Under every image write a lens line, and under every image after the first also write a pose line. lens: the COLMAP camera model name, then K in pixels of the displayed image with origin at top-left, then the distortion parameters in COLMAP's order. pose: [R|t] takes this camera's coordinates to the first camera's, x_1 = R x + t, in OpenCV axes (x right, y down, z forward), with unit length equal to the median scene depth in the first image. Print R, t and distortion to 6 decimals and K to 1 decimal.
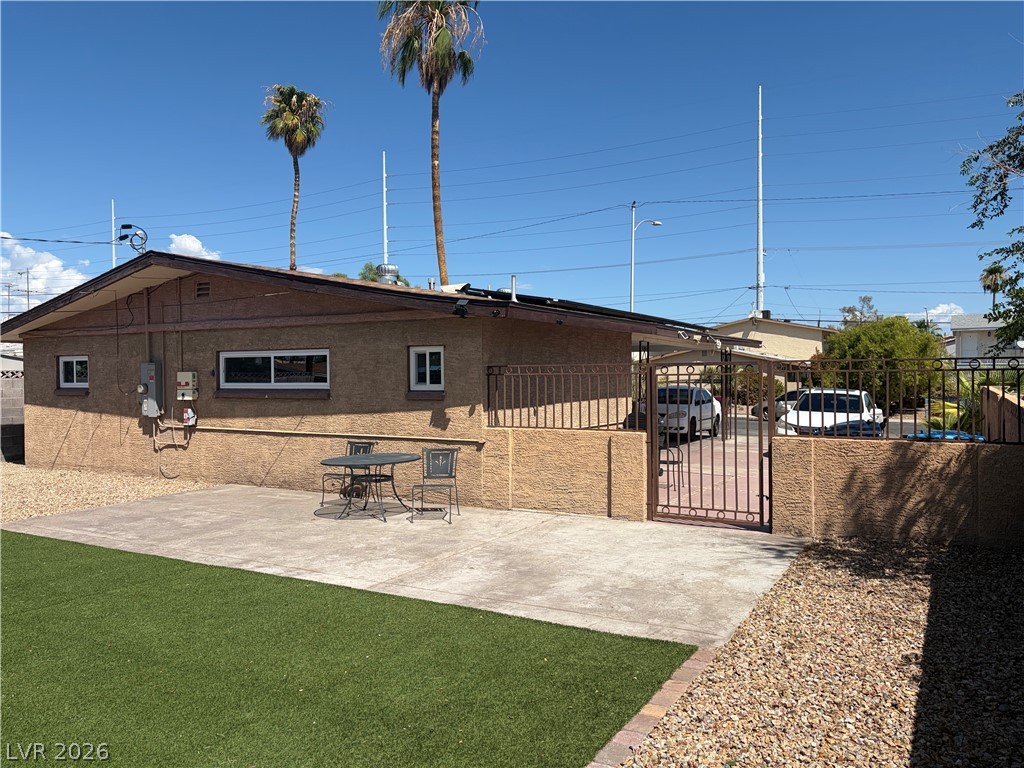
lens RADIAL K [[770.4, 0, 511.3], [0, 770.4, 390.3], [0, 0, 1]] dist [0.060191, -0.063195]
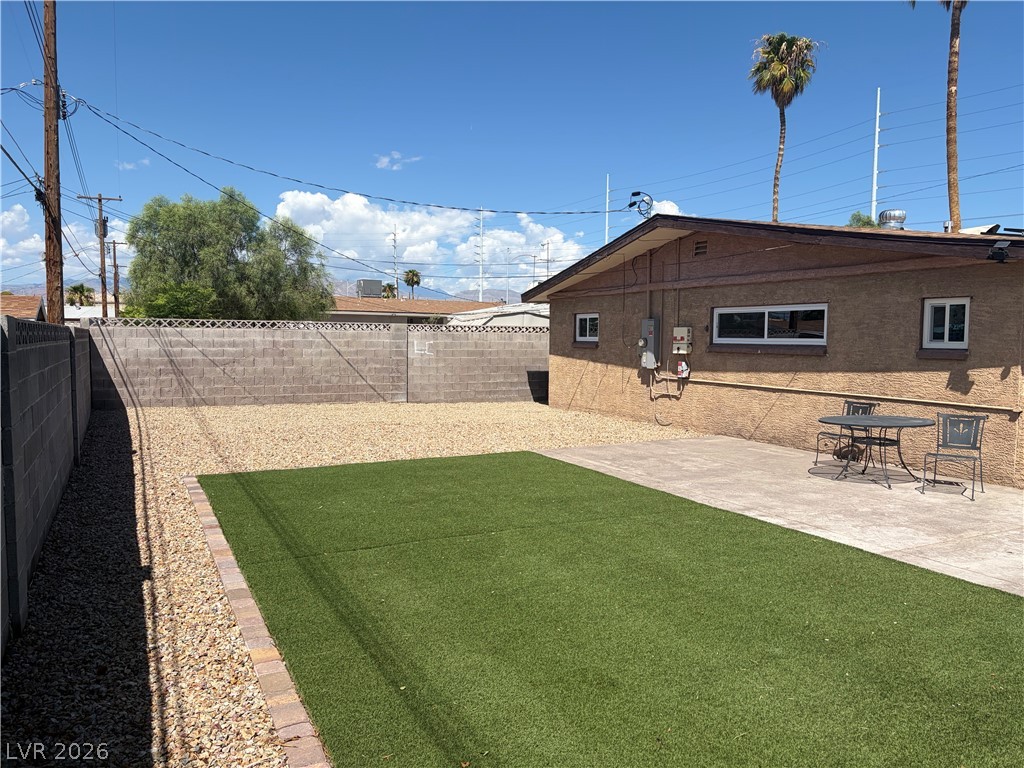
lens RADIAL K [[770.4, 0, 521.4], [0, 770.4, 391.2], [0, 0, 1]] dist [0.060191, -0.063195]
pose [[0.839632, 0.052269, -0.540634, -0.028982], [-0.023812, 0.997944, 0.059500, 0.006848], [0.542633, -0.037085, 0.839151, -0.013921]]
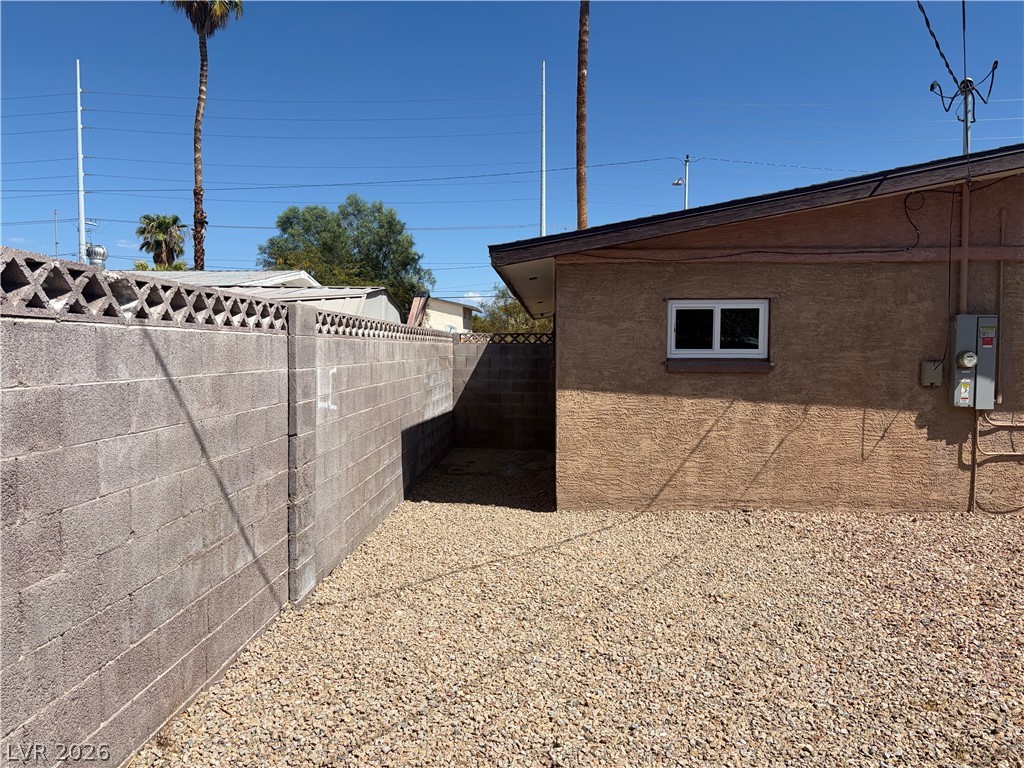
lens RADIAL K [[770.4, 0, 517.2], [0, 770.4, 391.3], [0, 0, 1]] dist [0.060191, -0.063195]
pose [[0.889181, -0.016353, 0.457263, -1.208044], [0.000562, 0.999399, 0.034649, 0.001200], [-0.457555, -0.030553, 0.888656, 0.758760]]
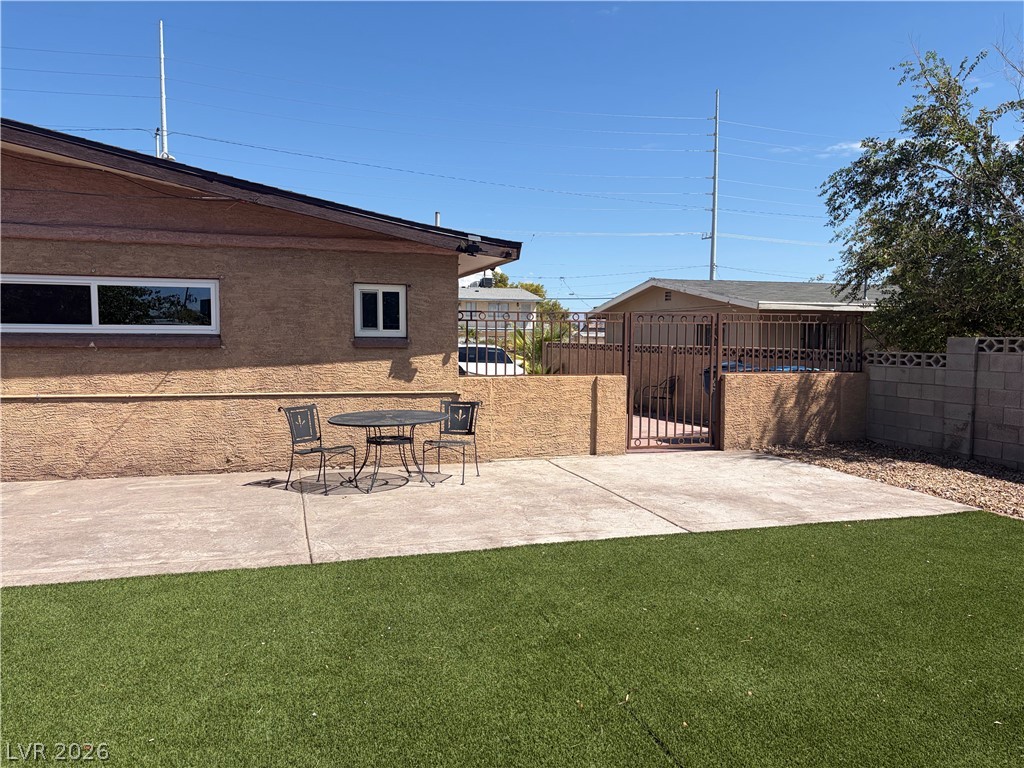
lens RADIAL K [[770.4, 0, 513.8], [0, 770.4, 389.5], [0, 0, 1]] dist [0.060191, -0.063195]
pose [[0.684989, -0.039348, 0.727490, -0.591248], [0.003518, 0.998707, 0.050705, 0.014655], [-0.728545, -0.032174, 0.684242, 0.283890]]
